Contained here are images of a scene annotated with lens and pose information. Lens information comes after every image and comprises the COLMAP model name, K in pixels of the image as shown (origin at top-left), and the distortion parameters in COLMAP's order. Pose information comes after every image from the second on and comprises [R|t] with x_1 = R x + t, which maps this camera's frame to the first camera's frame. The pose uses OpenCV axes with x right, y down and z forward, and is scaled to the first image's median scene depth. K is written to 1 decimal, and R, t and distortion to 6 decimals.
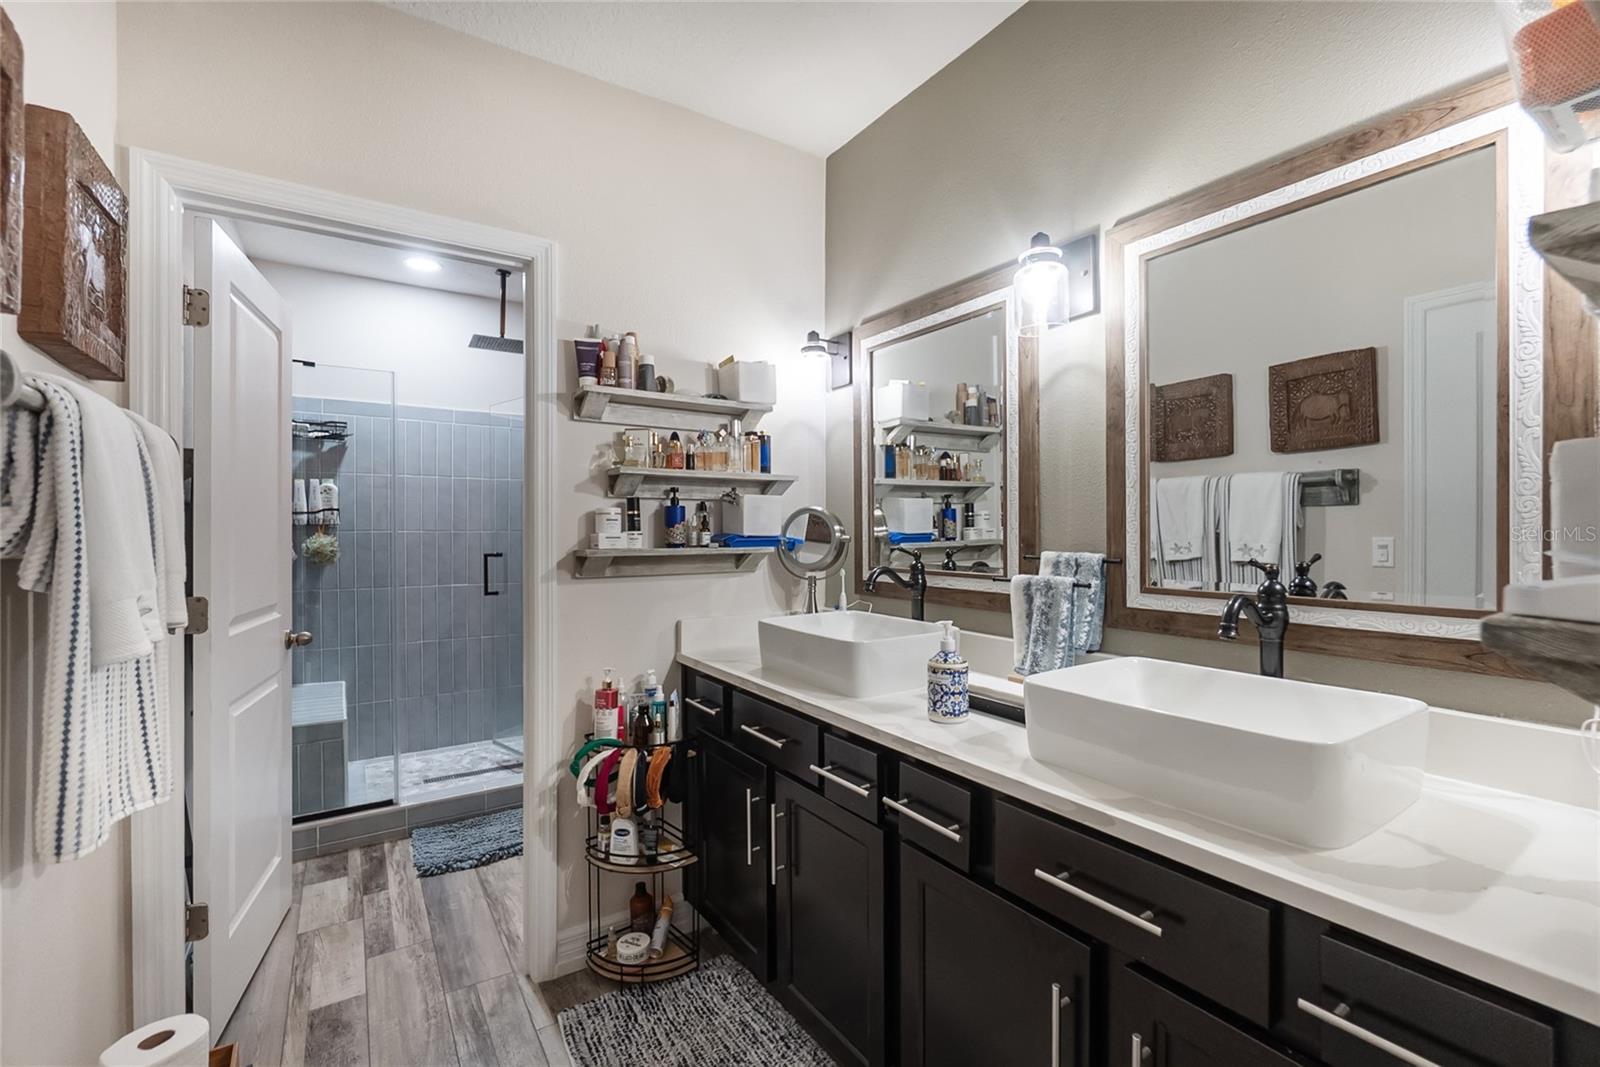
lens RADIAL K [[691.2, 0, 800.8], [0, 691.2, 532.3], [0, 0, 1]] dist [-0.007638, 0.001445]
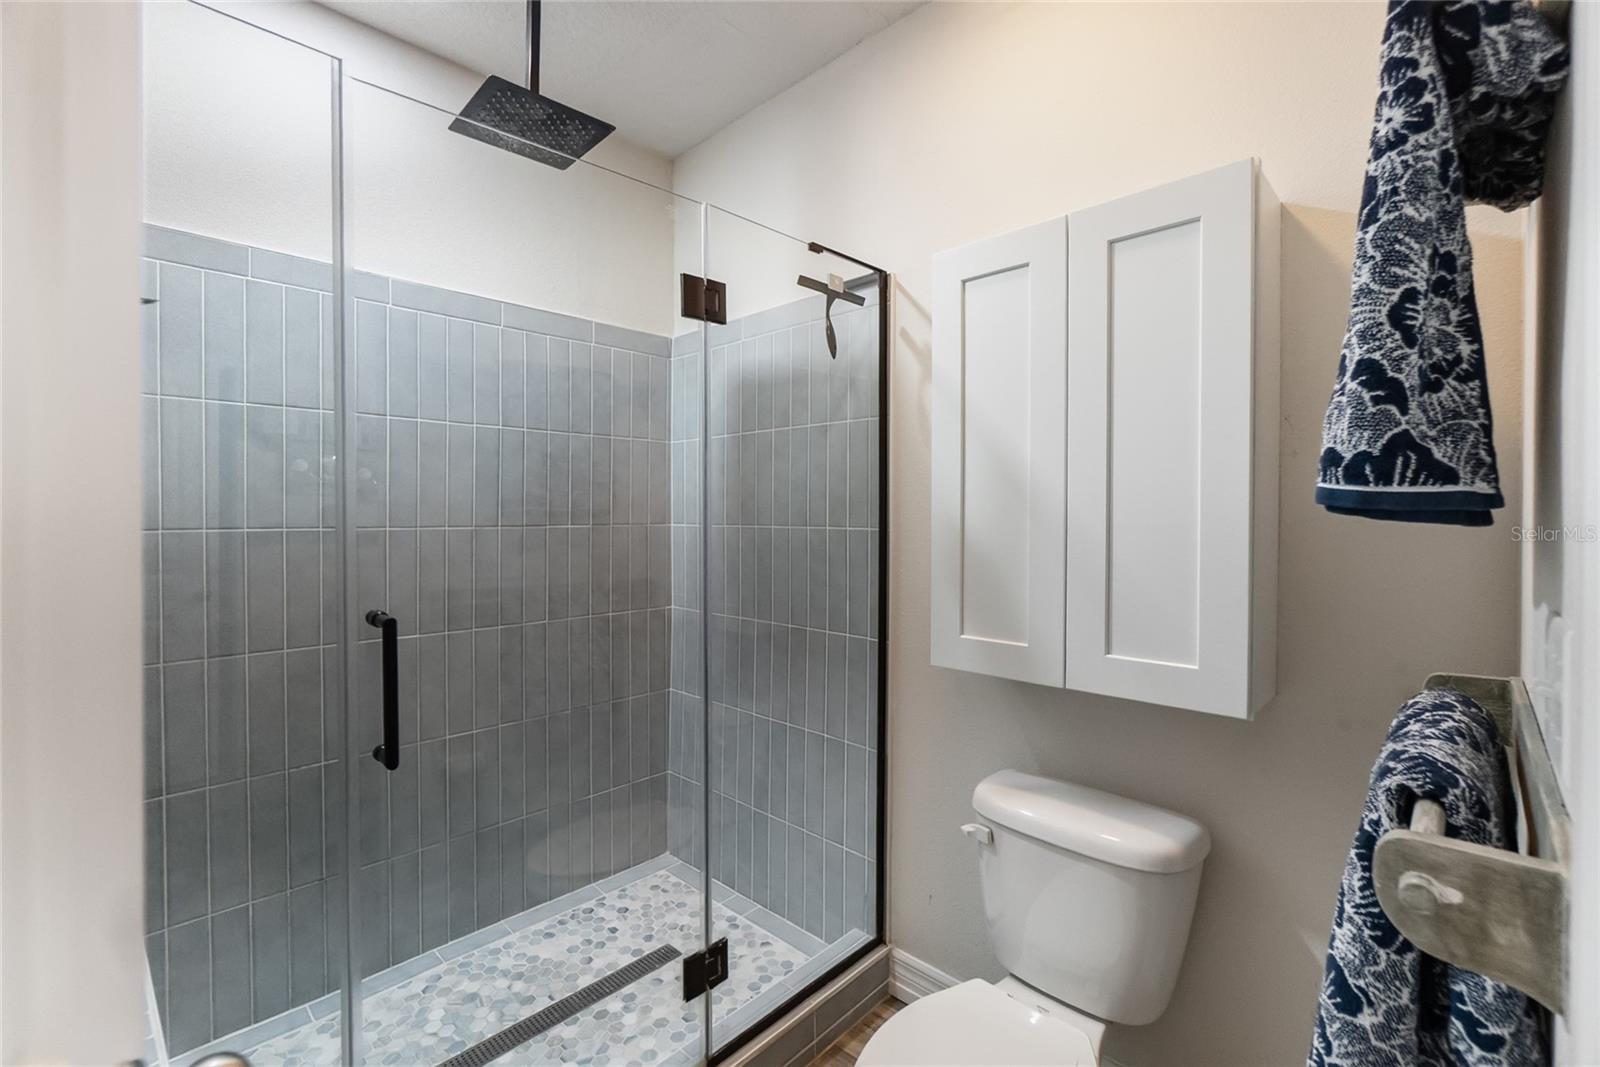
lens RADIAL K [[691.2, 0, 792.9], [0, 691.2, 523.8], [0, 0, 1]] dist [-0.007638, 0.001445]
pose [[0.976416, -0.000200, 0.215898, -0.616212], [-0.000819, 0.999989, 0.004630, -0.012386], [-0.215896, -0.004697, 0.976405, 0.863918]]
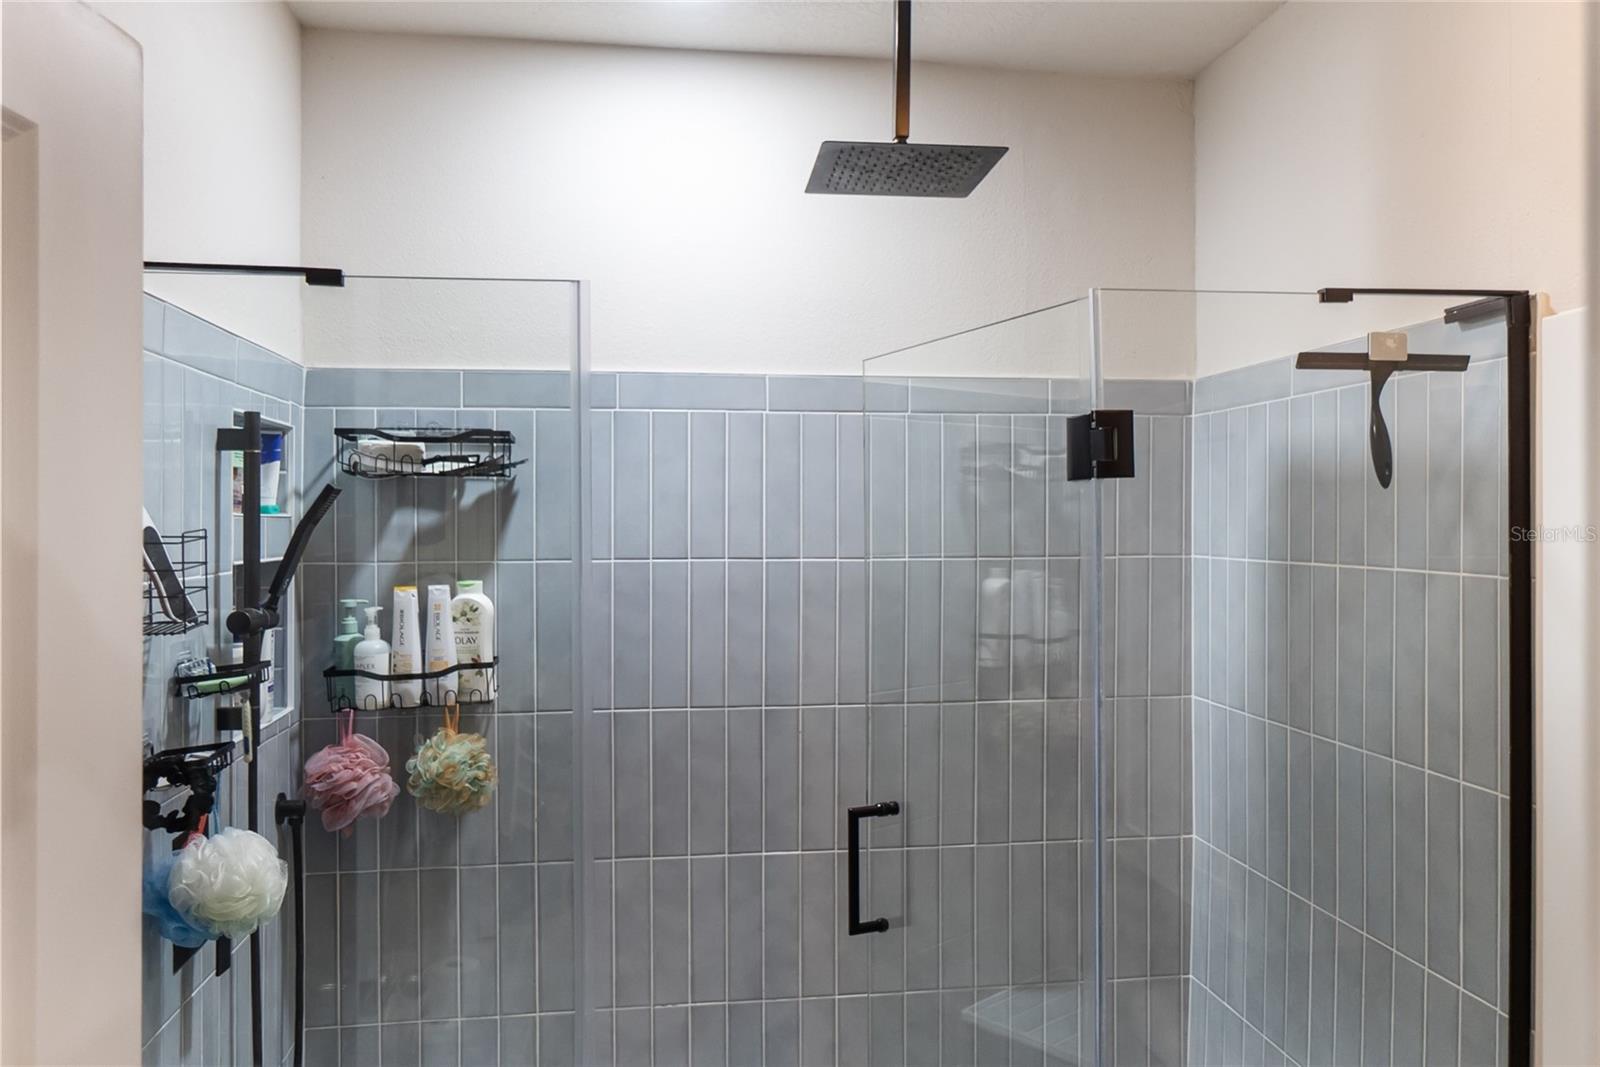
lens RADIAL K [[1172.7, 0, 800.5], [0, 1172.7, 533.7], [0, 0, 1]] dist [0.001390, -0.001676]
pose [[0.904572, 0.000778, -0.426319, -0.411673], [0.001278, 0.999989, 0.004537, -0.178338], [0.426318, -0.004649, 0.904561, 0.824491]]
